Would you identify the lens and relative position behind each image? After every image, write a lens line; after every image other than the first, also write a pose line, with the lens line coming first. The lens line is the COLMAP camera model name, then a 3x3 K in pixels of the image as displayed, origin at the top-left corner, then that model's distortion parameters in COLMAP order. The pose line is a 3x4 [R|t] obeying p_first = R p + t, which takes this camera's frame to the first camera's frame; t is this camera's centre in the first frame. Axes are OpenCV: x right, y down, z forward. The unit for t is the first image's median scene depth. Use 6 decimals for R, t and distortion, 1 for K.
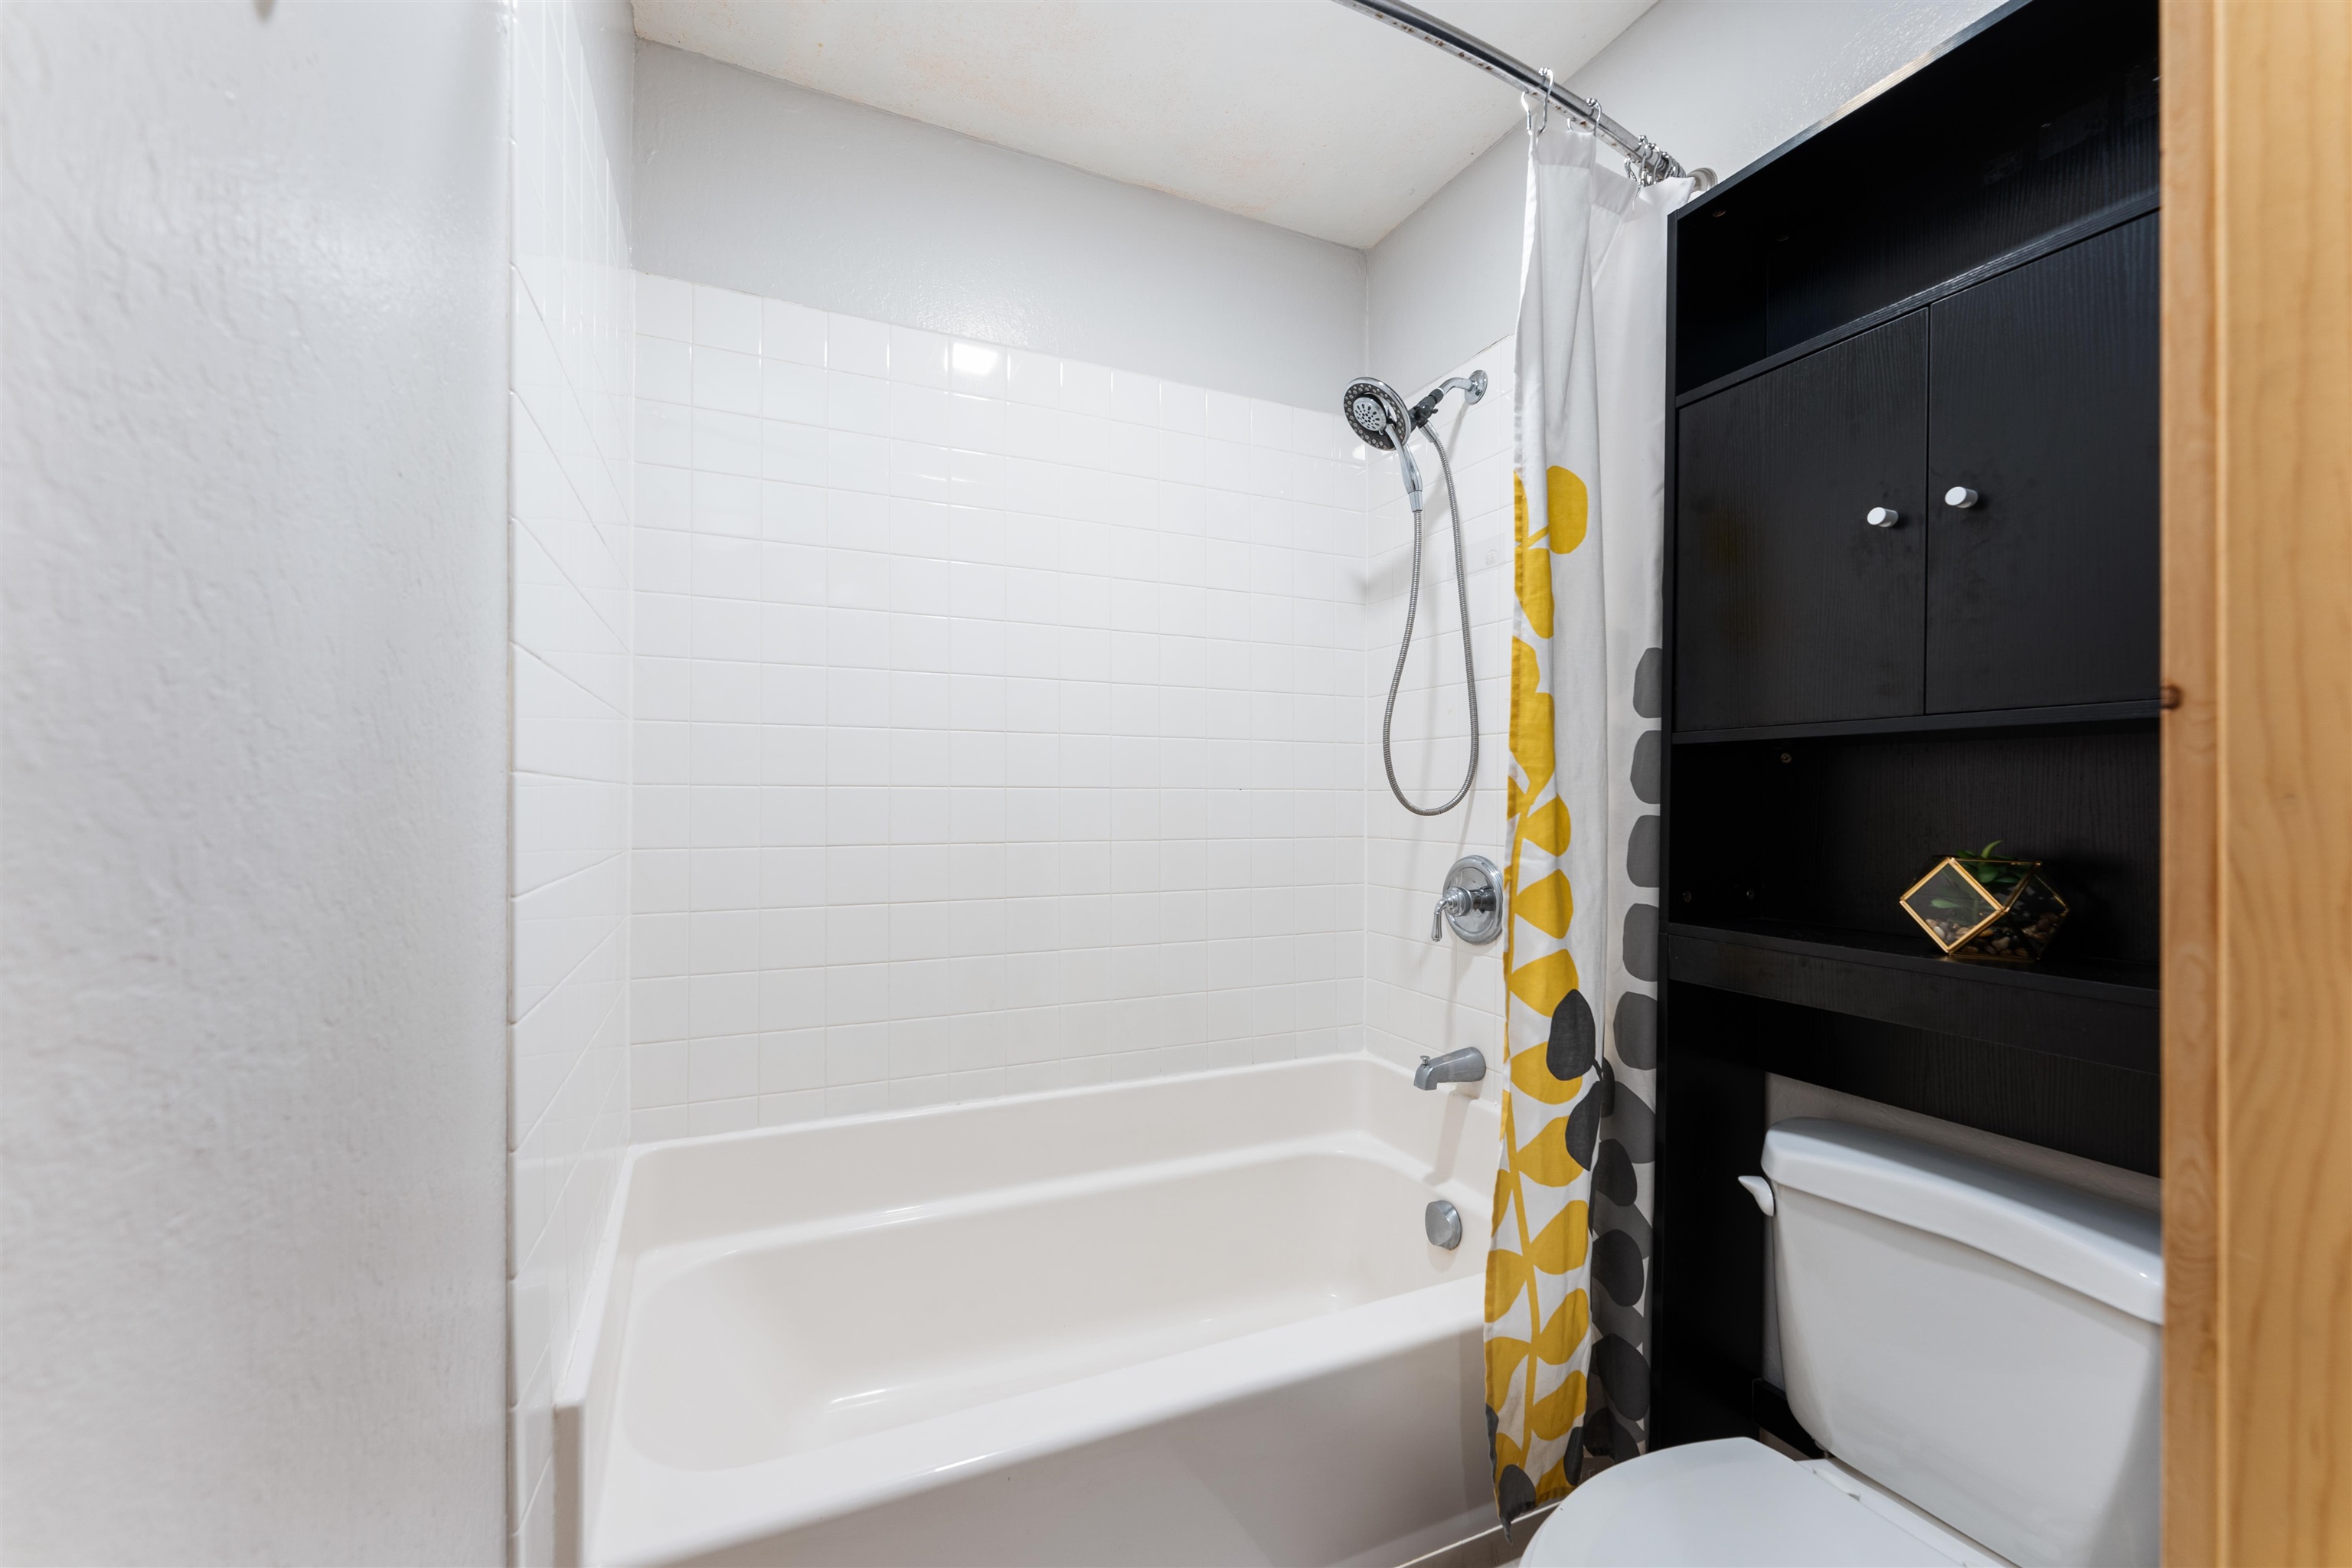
lens RADIAL K [[960.2, 0, 1166.3], [0, 960.2, 789.4], [0, 0, 1]] dist [0.001421, 0.000031]
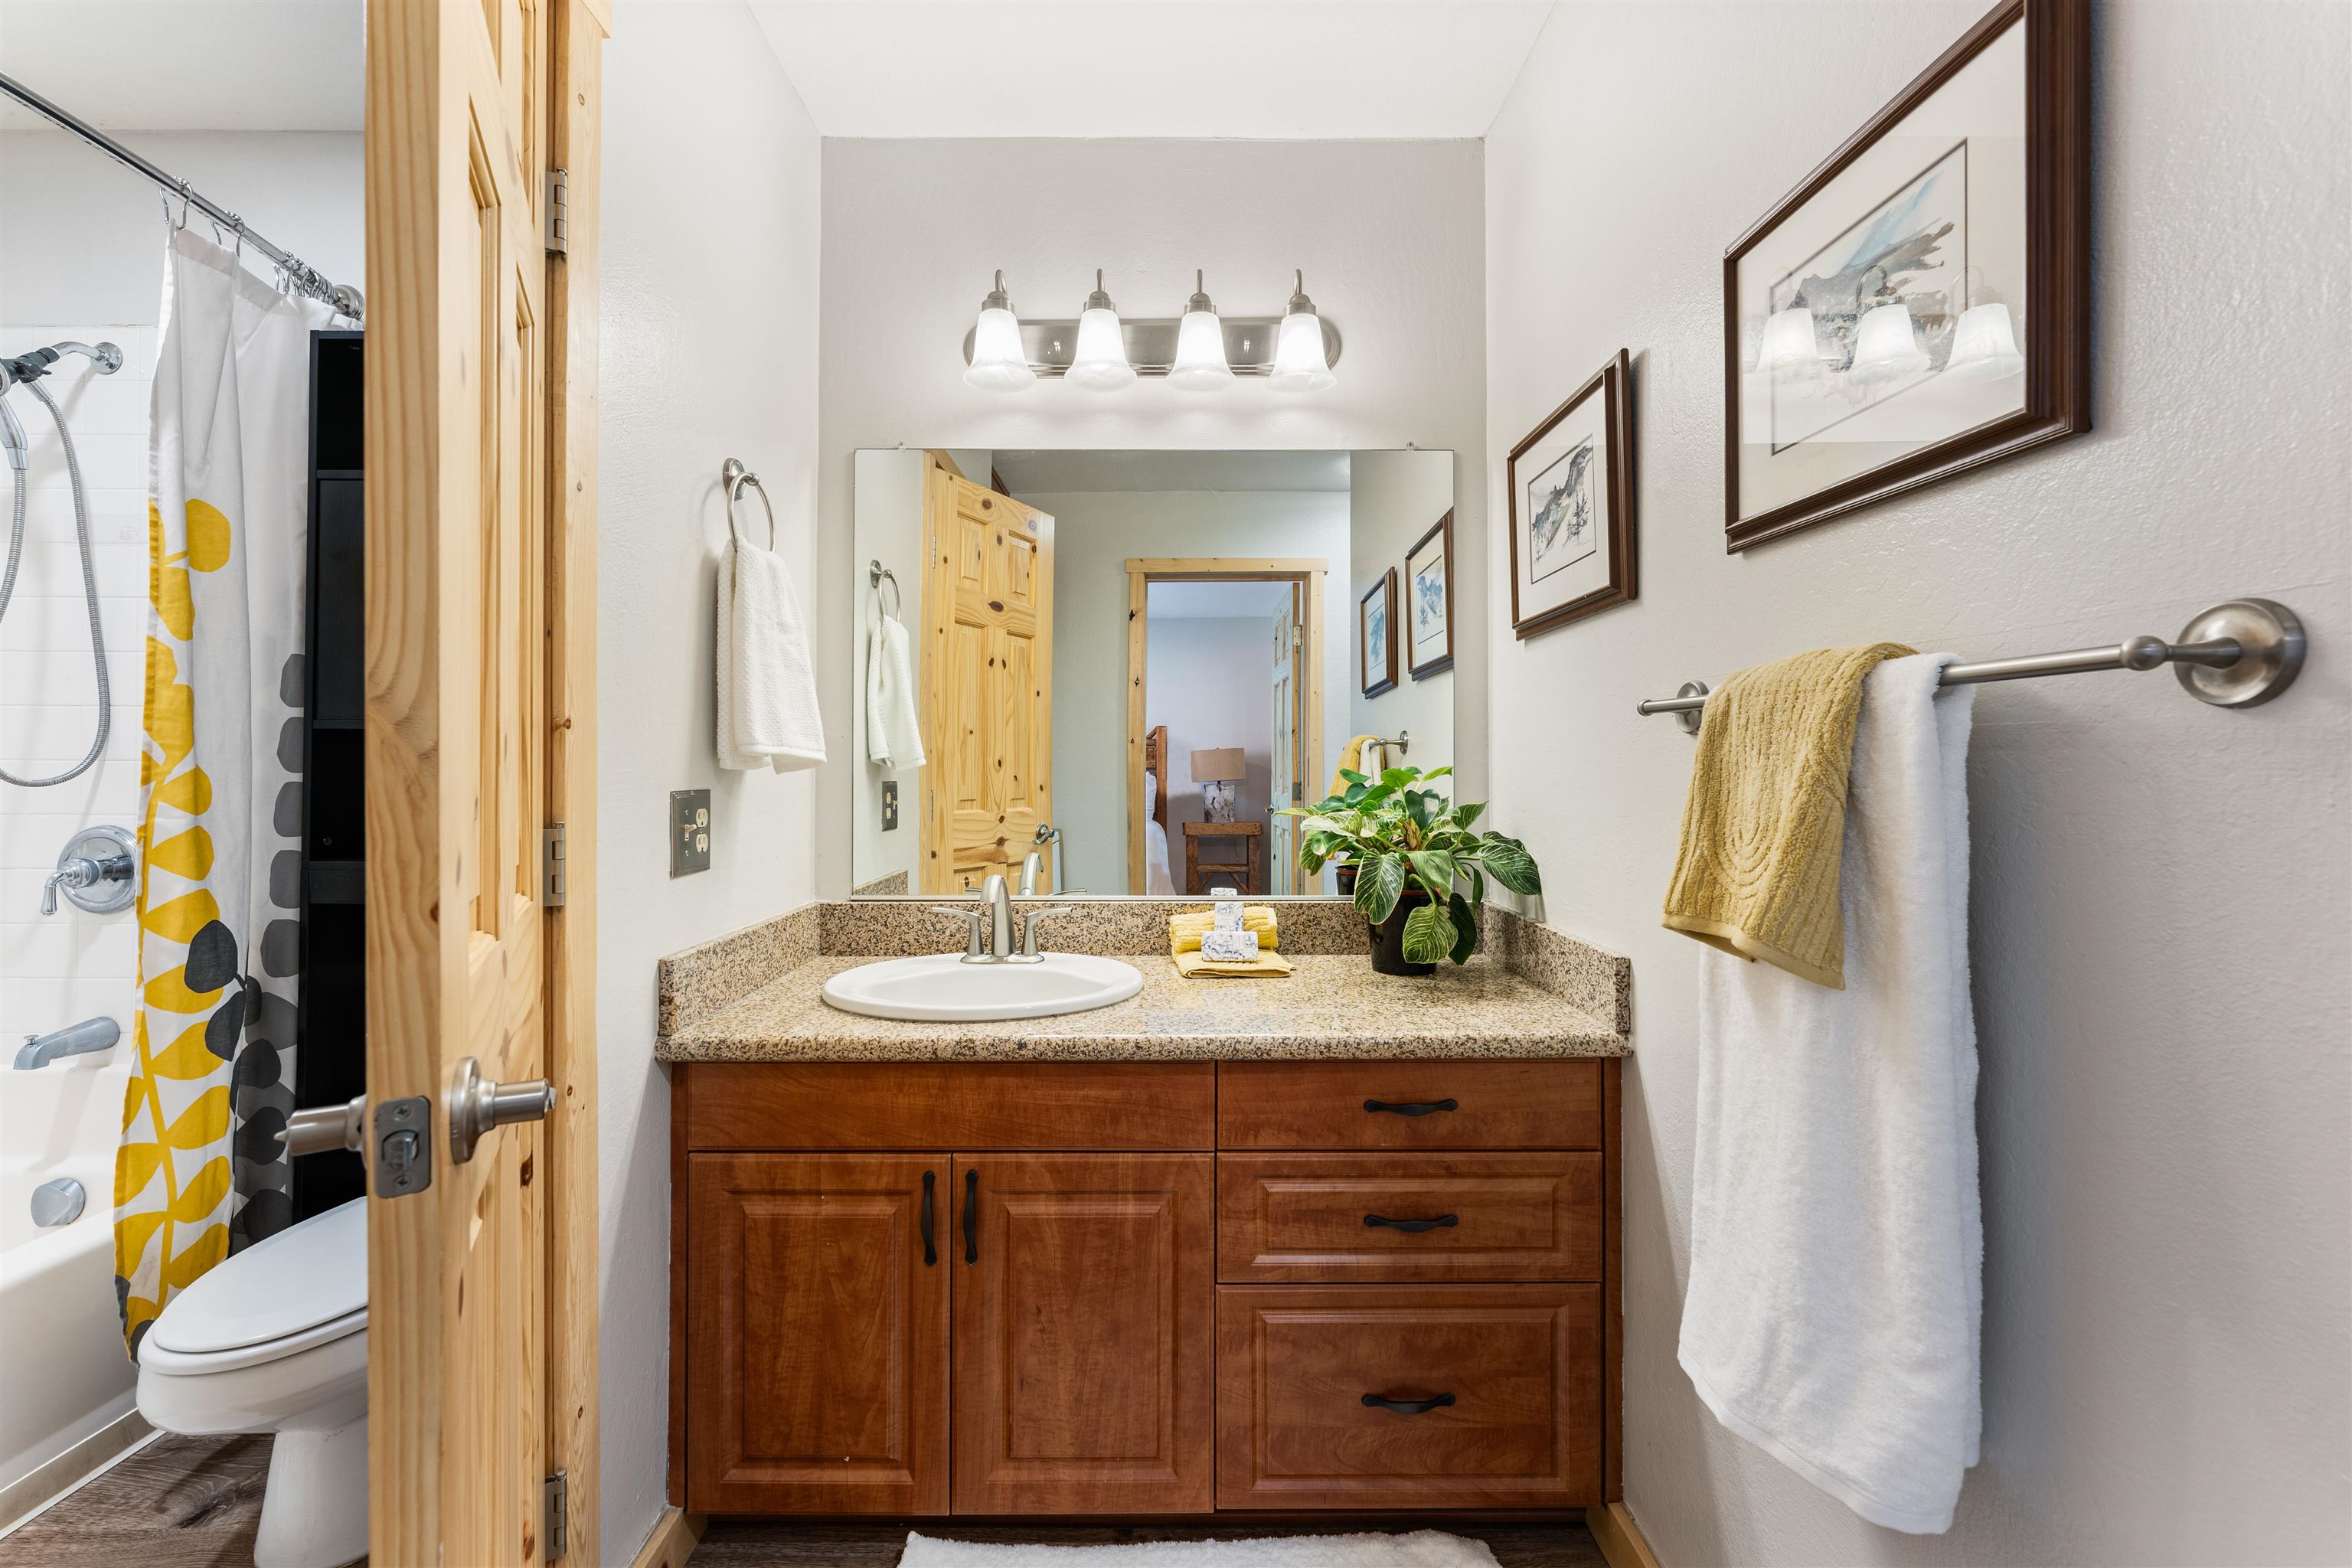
lens RADIAL K [[957.0, 0, 1174.5], [0, 957.0, 766.0], [0, 0, 1]] dist [0.000324, -0.000377]
pose [[0.409809, -0.002142, 0.912169, -0.204492], [-0.007276, 0.999958, 0.005617, -0.010883], [-0.912143, -0.008939, 0.409776, -0.661680]]
